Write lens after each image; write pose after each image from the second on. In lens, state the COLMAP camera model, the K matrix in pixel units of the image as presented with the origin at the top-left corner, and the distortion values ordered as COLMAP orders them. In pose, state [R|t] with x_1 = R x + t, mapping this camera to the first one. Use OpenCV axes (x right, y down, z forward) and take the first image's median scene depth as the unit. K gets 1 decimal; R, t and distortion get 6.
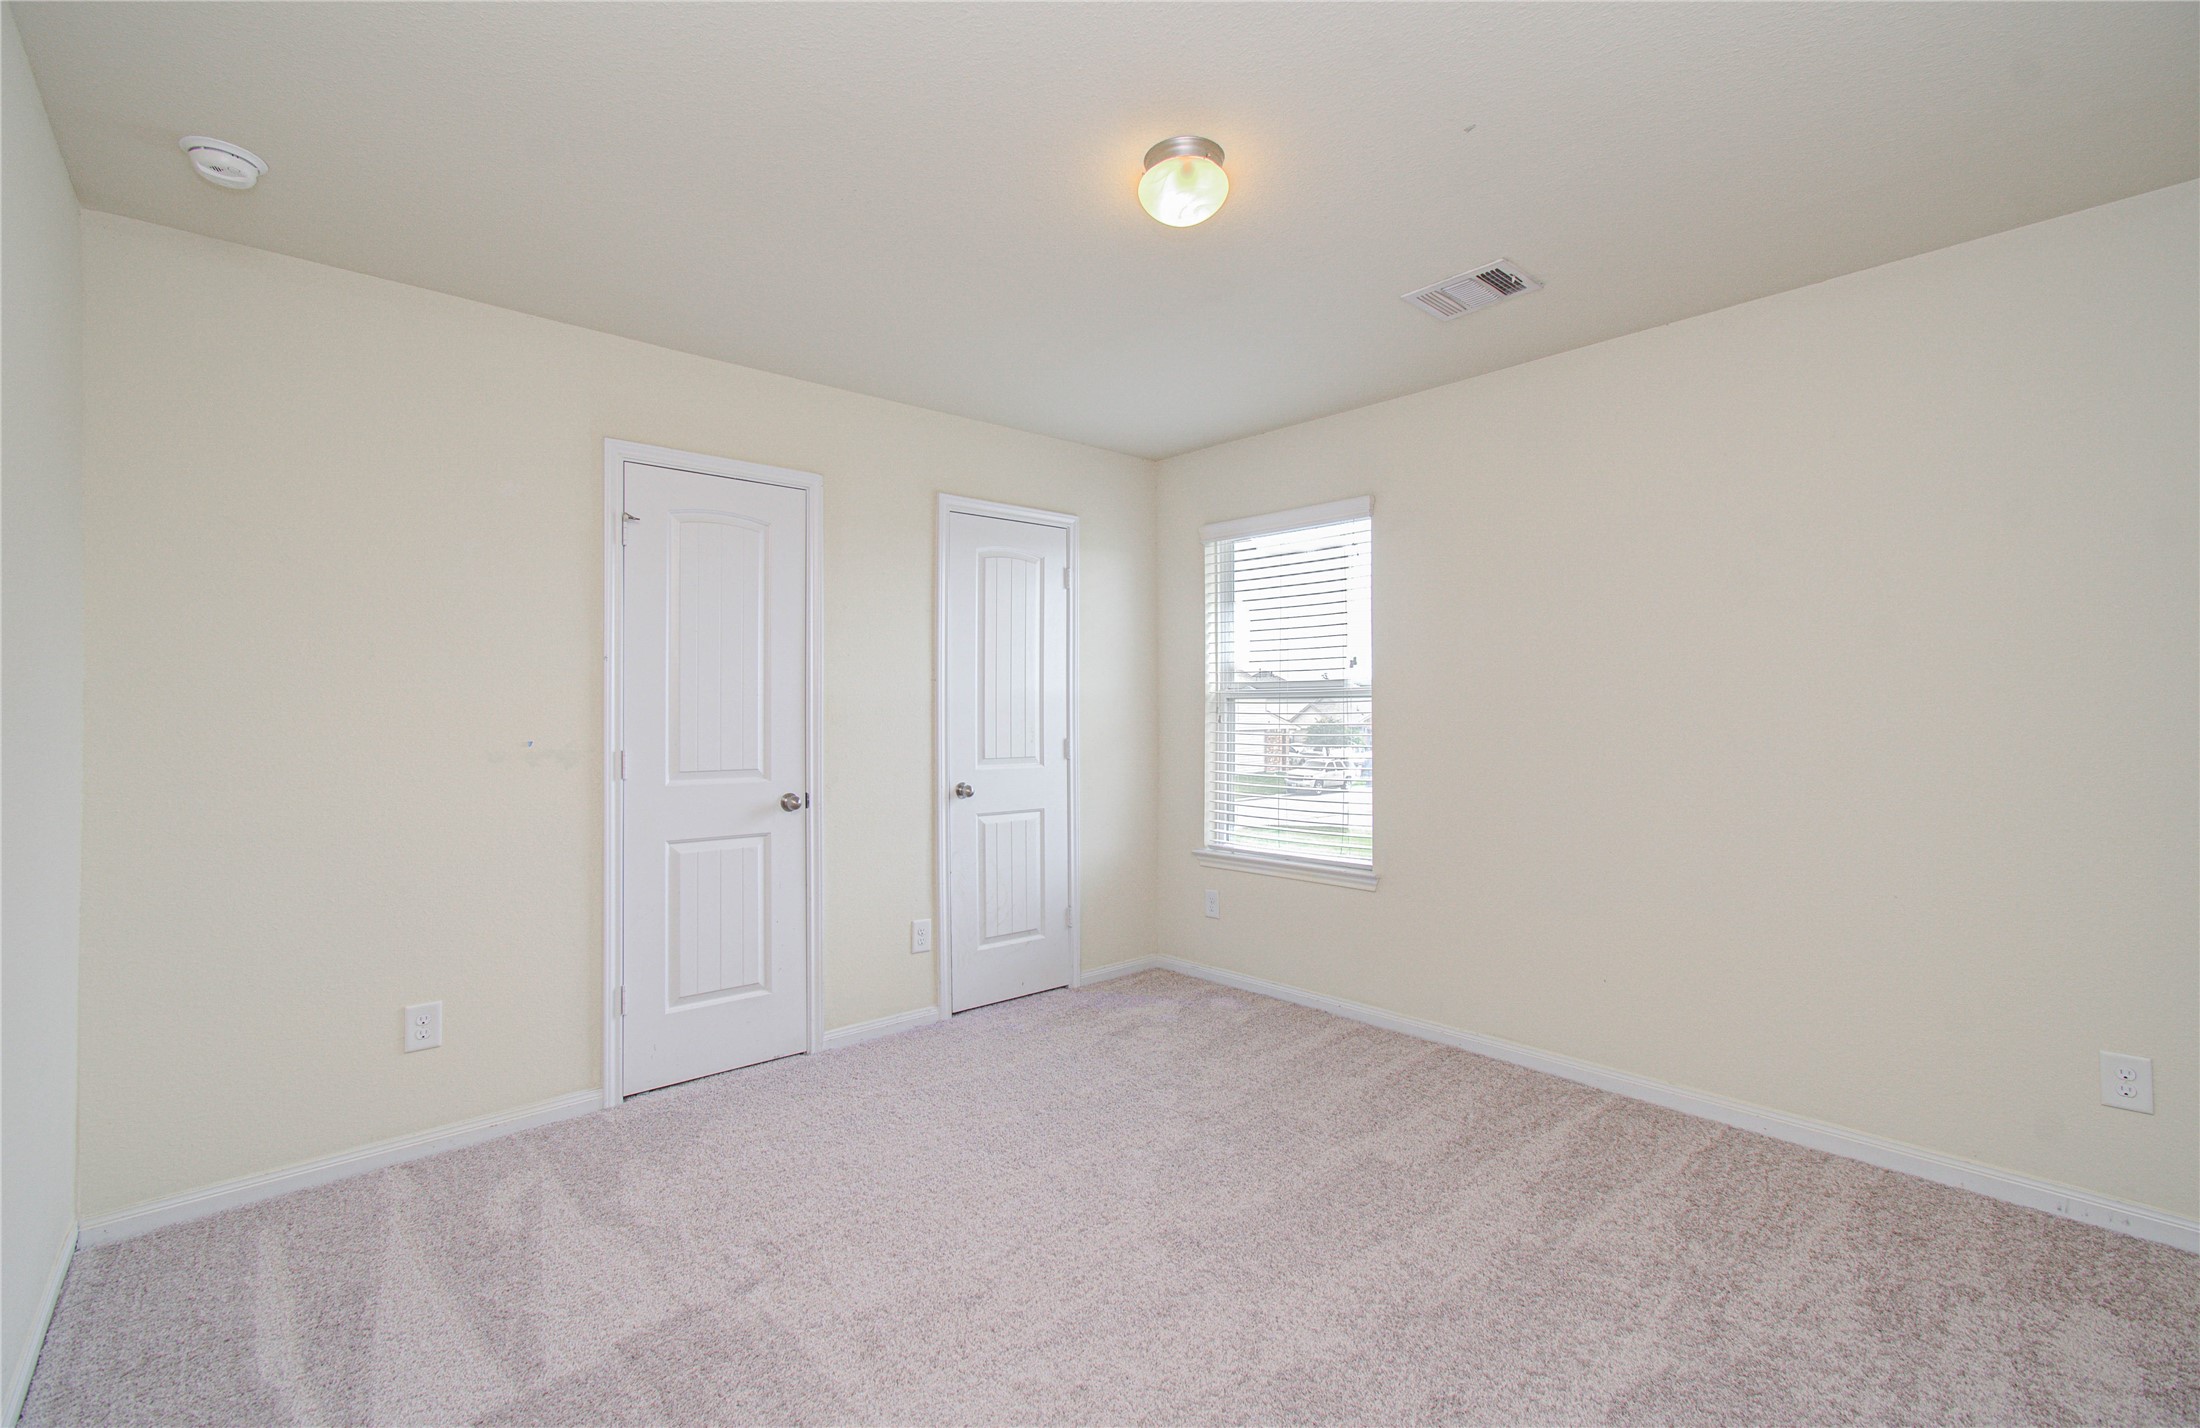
lens RADIAL K [[970.2, 0, 1095.0], [0, 970.2, 728.5], [0, 0, 1]] dist [-0.006055, -0.000203]
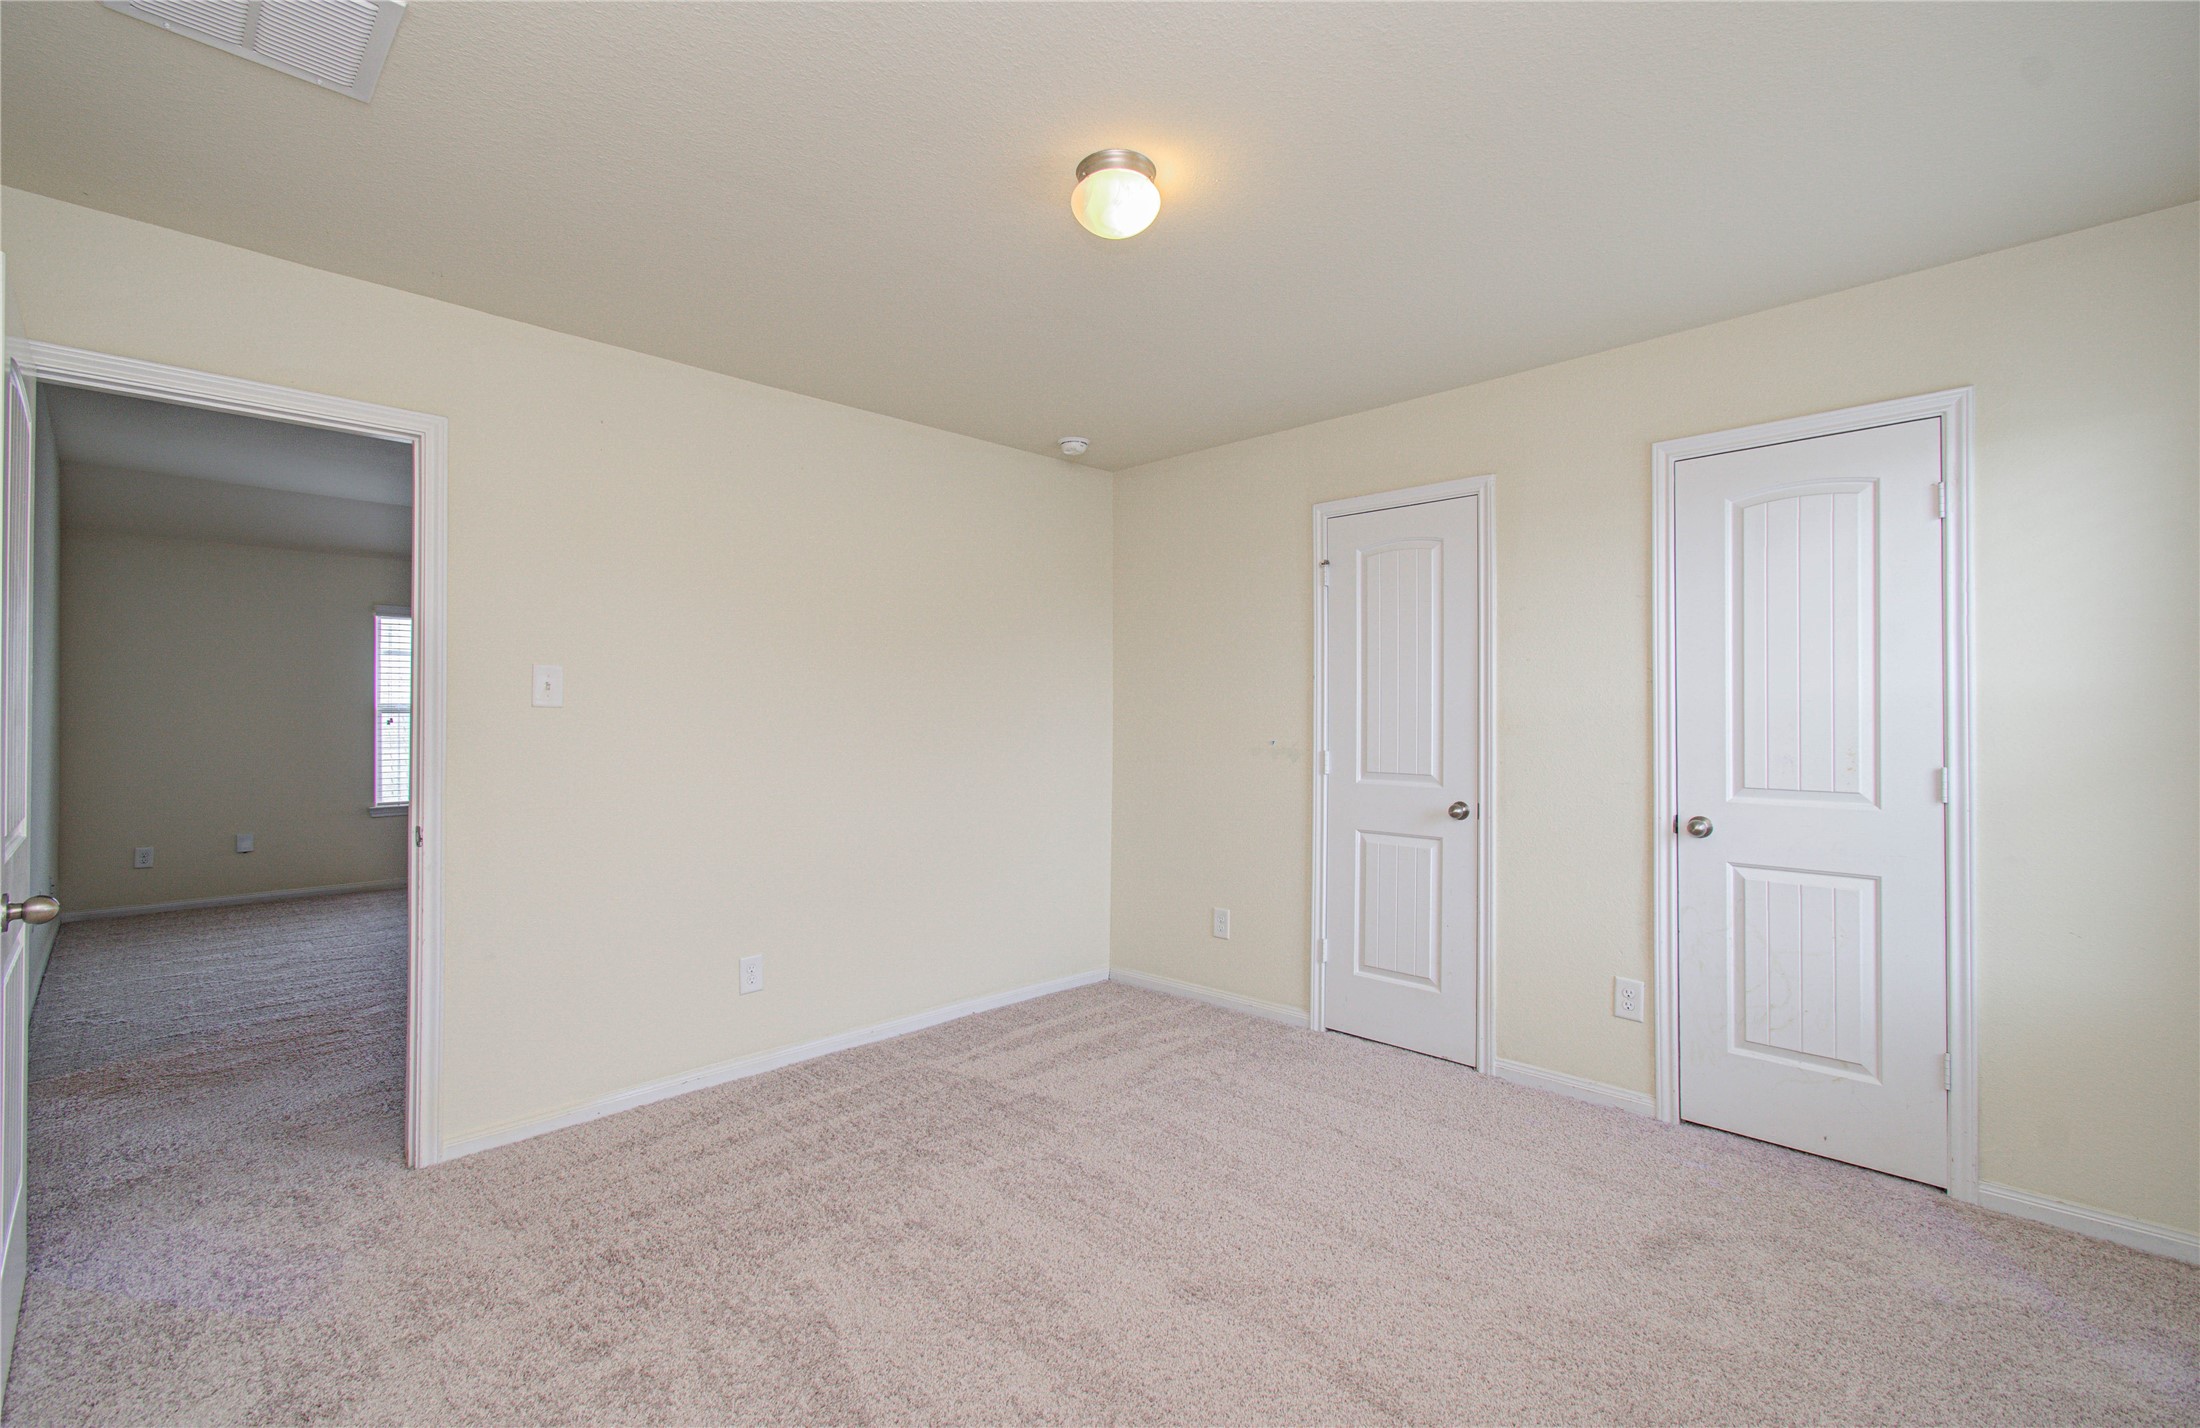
lens RADIAL K [[947.4, 0, 1097.2], [0, 947.4, 720.8], [0, 0, 1]] dist [-0.004822, 0.000224]
pose [[0.061013, 0.007595, -0.998108, 0.589610], [-0.019566, 0.999788, 0.006411, -0.014759], [0.997945, 0.019138, 0.061149, 0.515502]]
